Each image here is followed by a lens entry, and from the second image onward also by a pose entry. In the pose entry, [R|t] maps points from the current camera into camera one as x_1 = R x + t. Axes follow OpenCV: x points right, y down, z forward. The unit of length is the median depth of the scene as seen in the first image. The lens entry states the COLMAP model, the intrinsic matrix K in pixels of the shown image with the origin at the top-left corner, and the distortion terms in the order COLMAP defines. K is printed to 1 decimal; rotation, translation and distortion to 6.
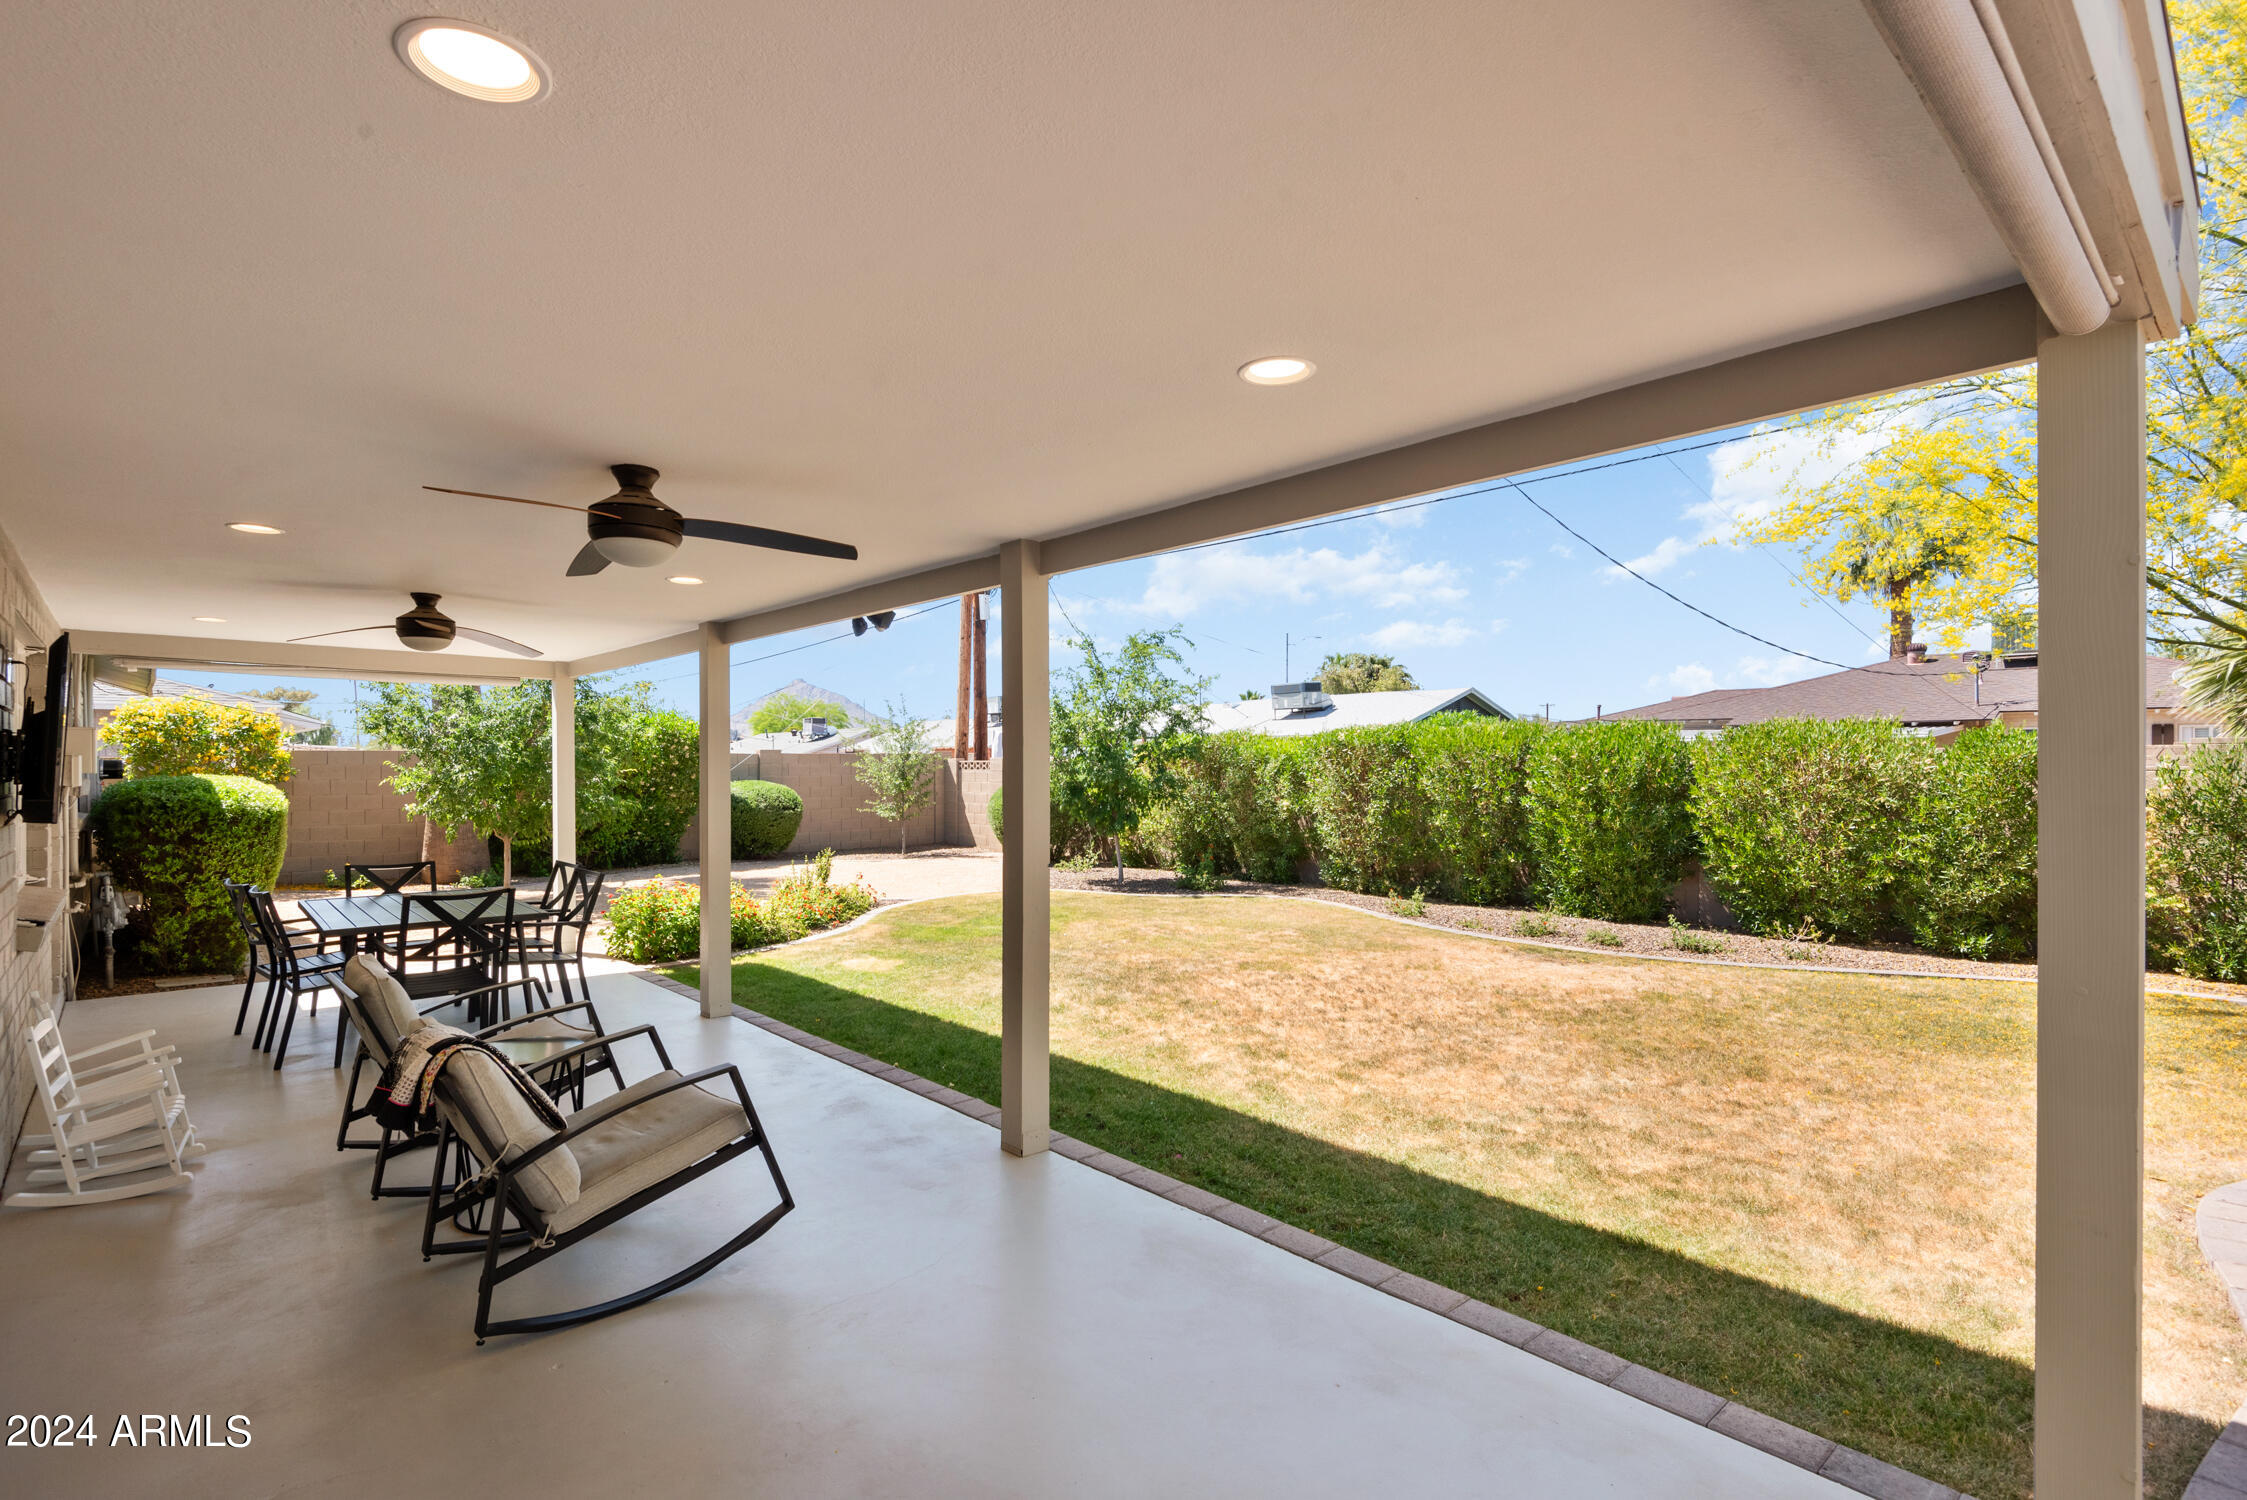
lens RADIAL K [[1078.3, 0, 1116.8], [0, 1078.3, 778.1], [0, 0, 1]] dist [0.018699, -0.019397]
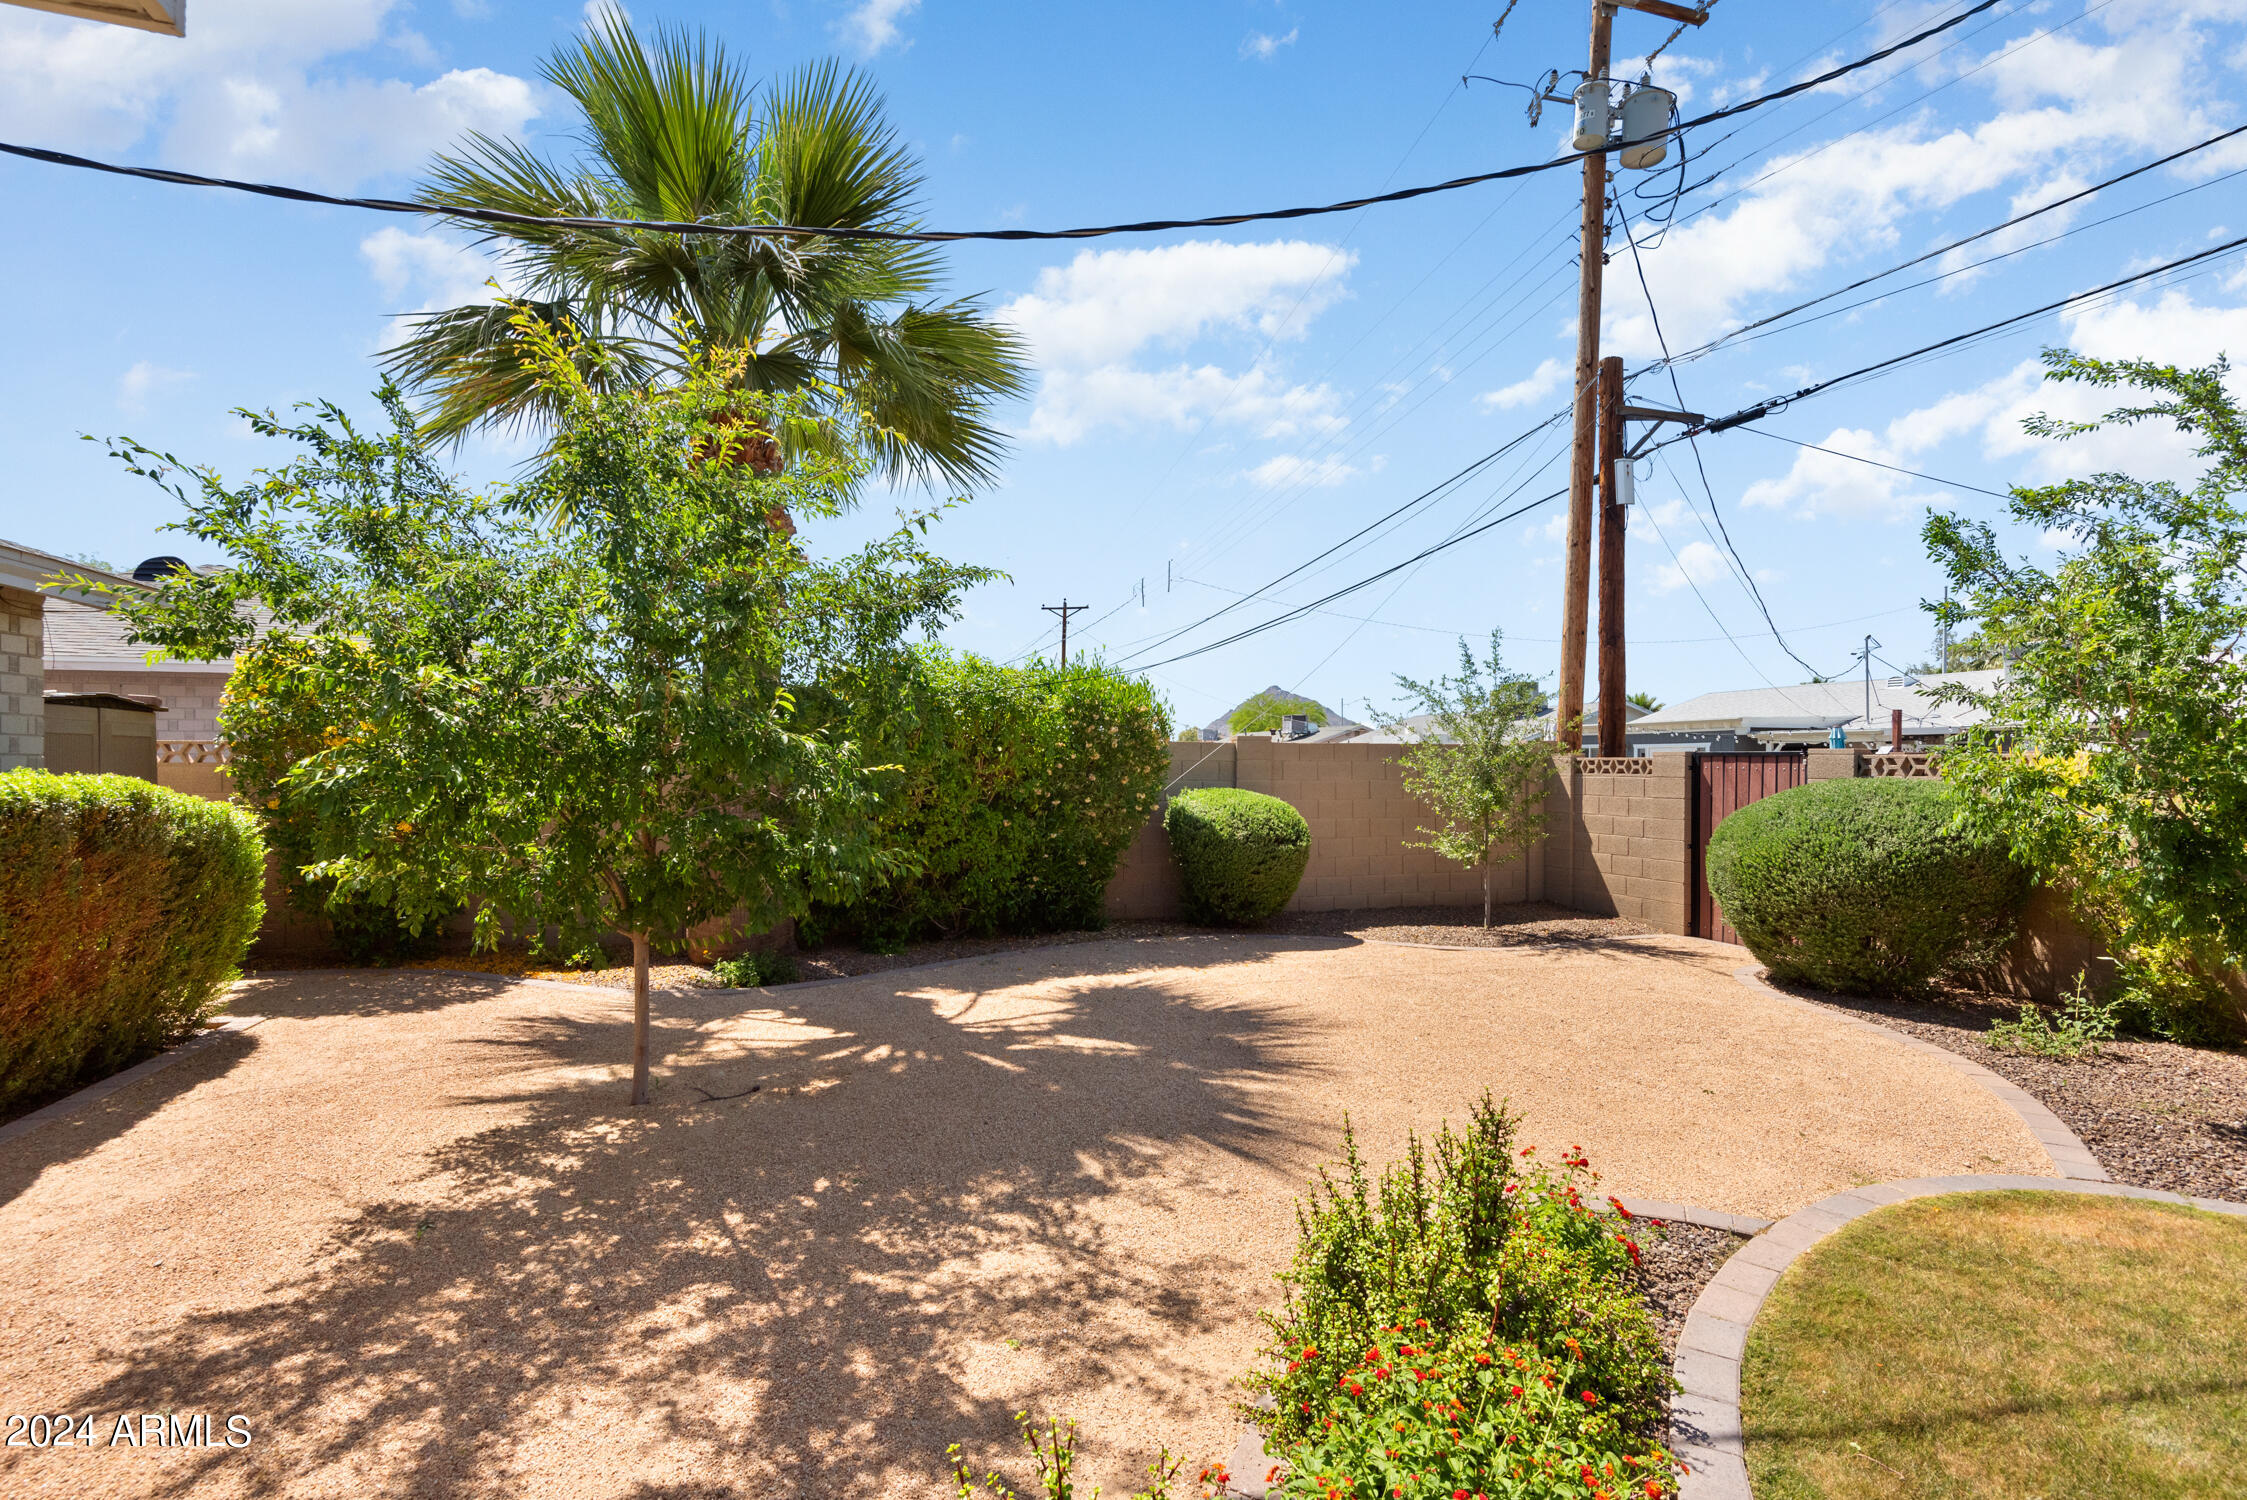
lens RADIAL K [[1012.2, 0, 1123.5], [0, 1012.2, 750.0], [0, 0, 1]] dist [0.011949, -0.000616]
pose [[0.907509, 0.001014, -0.420031, -0.263135], [-0.012981, 0.999587, -0.025633, -0.006303], [0.419832, 0.028715, 0.907148, 0.802445]]
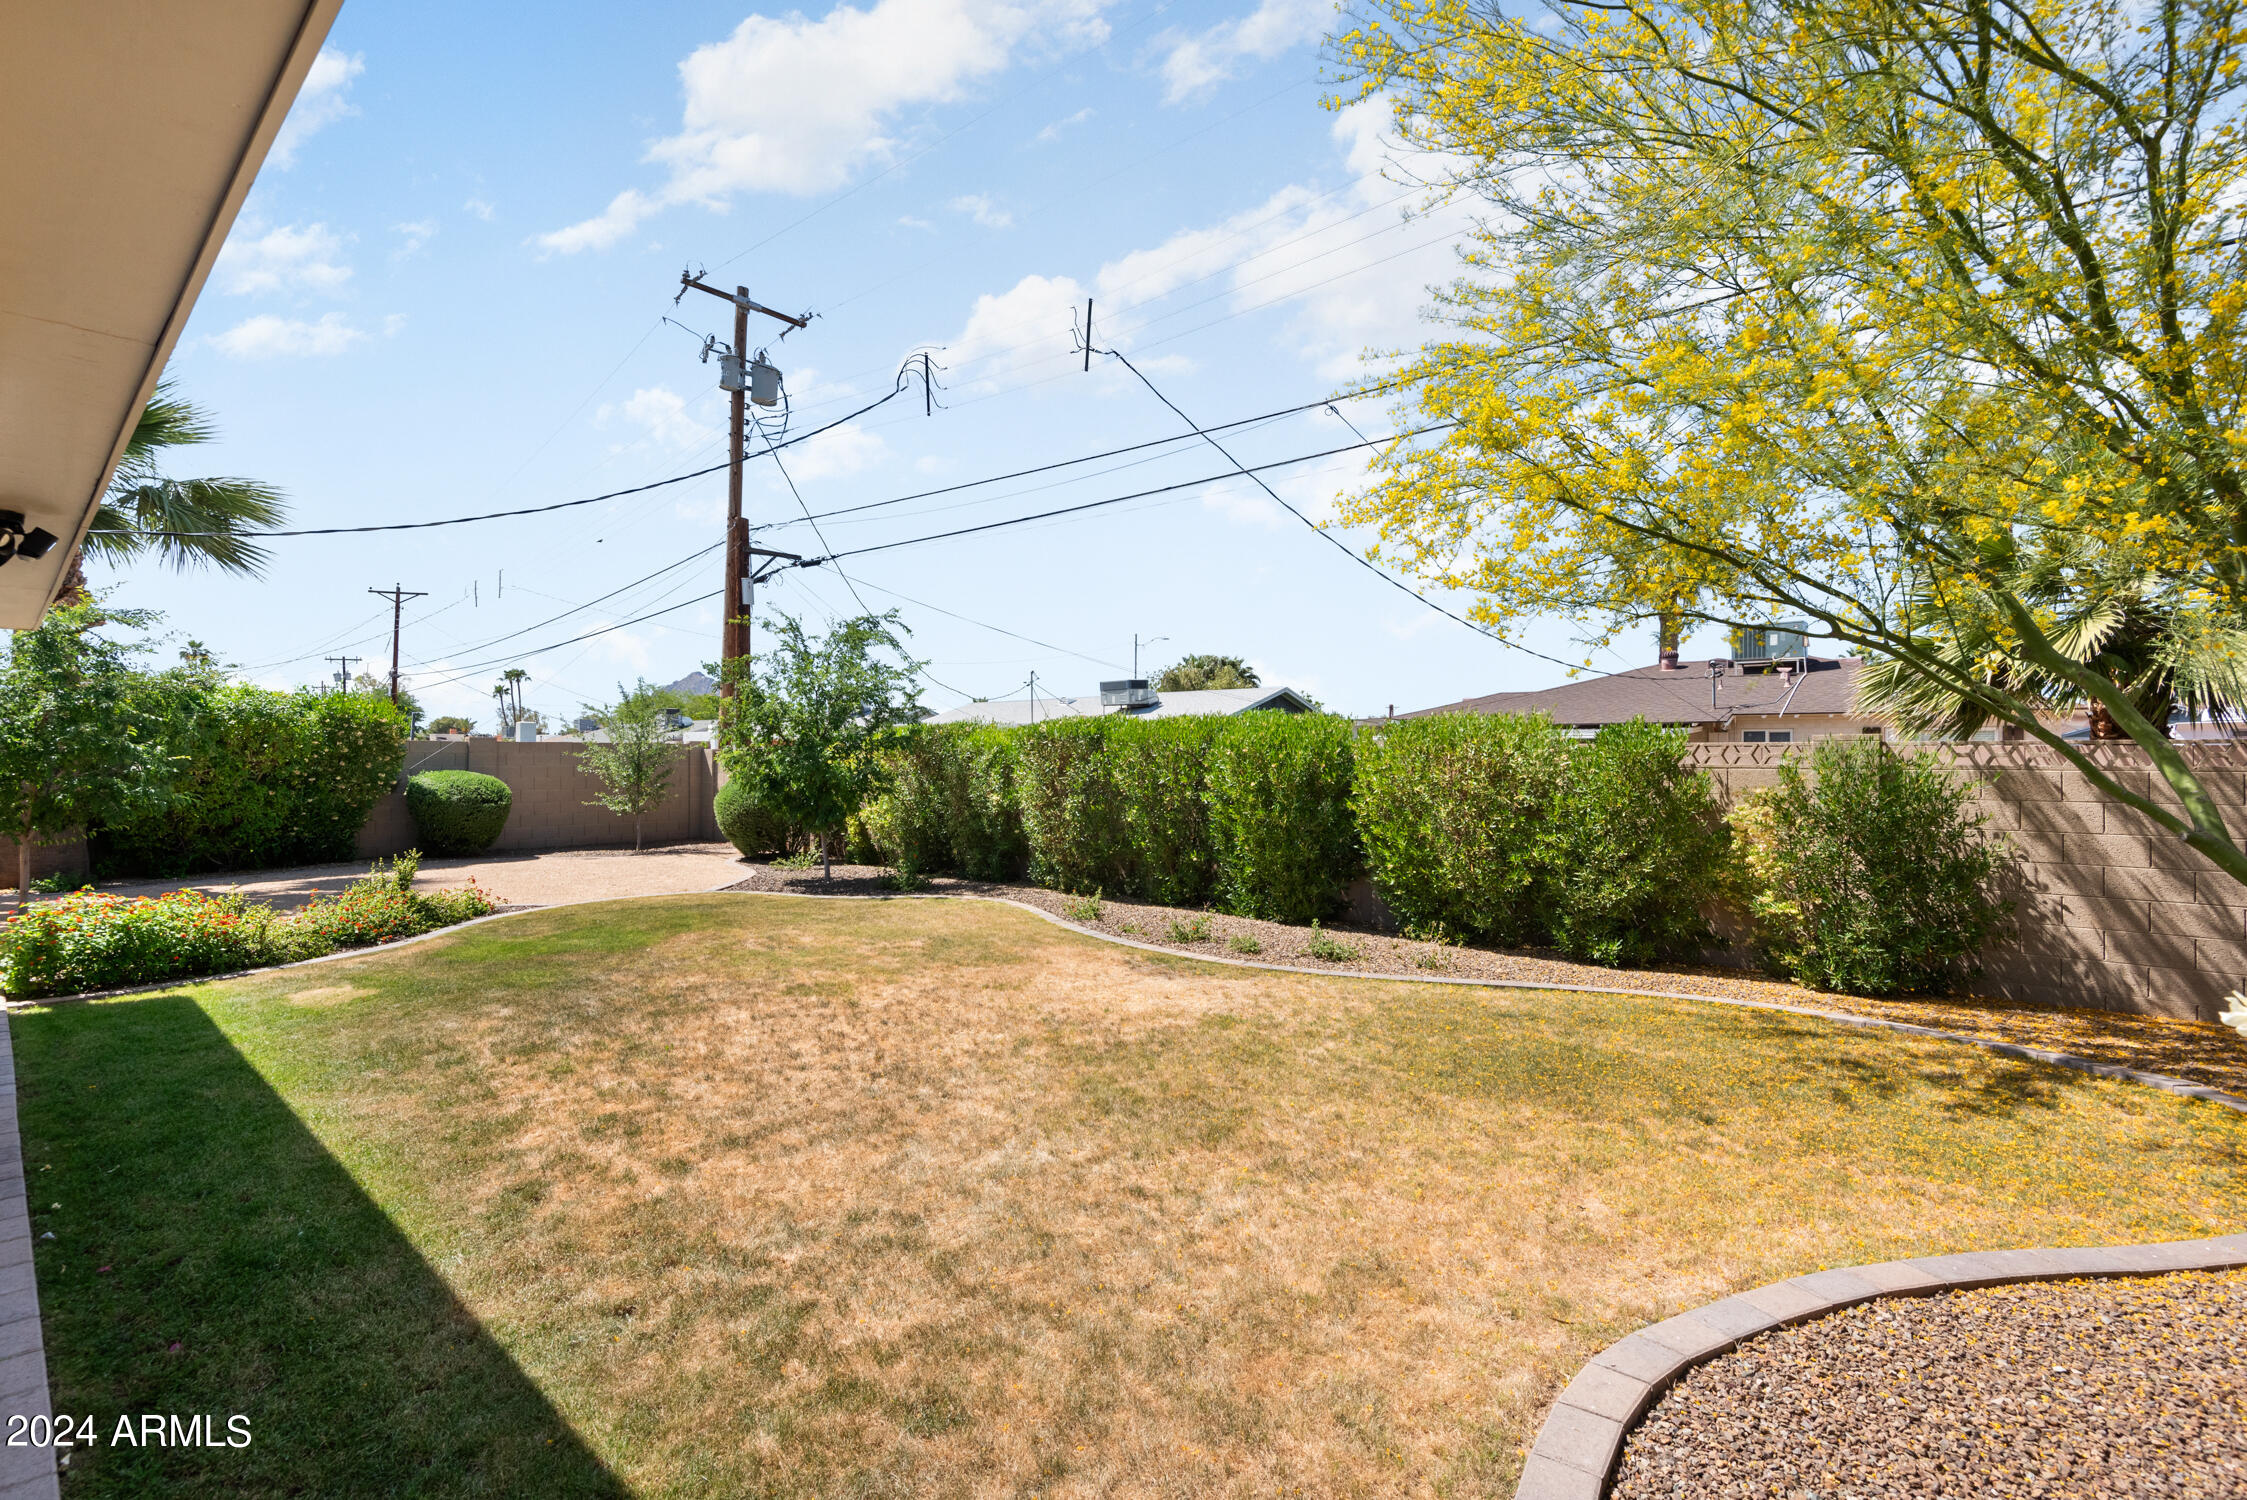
lens RADIAL K [[1012.2, 0, 1123.5], [0, 1012.2, 750.0], [0, 0, 1]] dist [0.011949, -0.000616]
pose [[0.994358, 0.008382, 0.105745, 0.227375], [-0.006137, 0.999749, -0.021540, -0.000315], [-0.105899, 0.020770, 0.994160, 0.127671]]
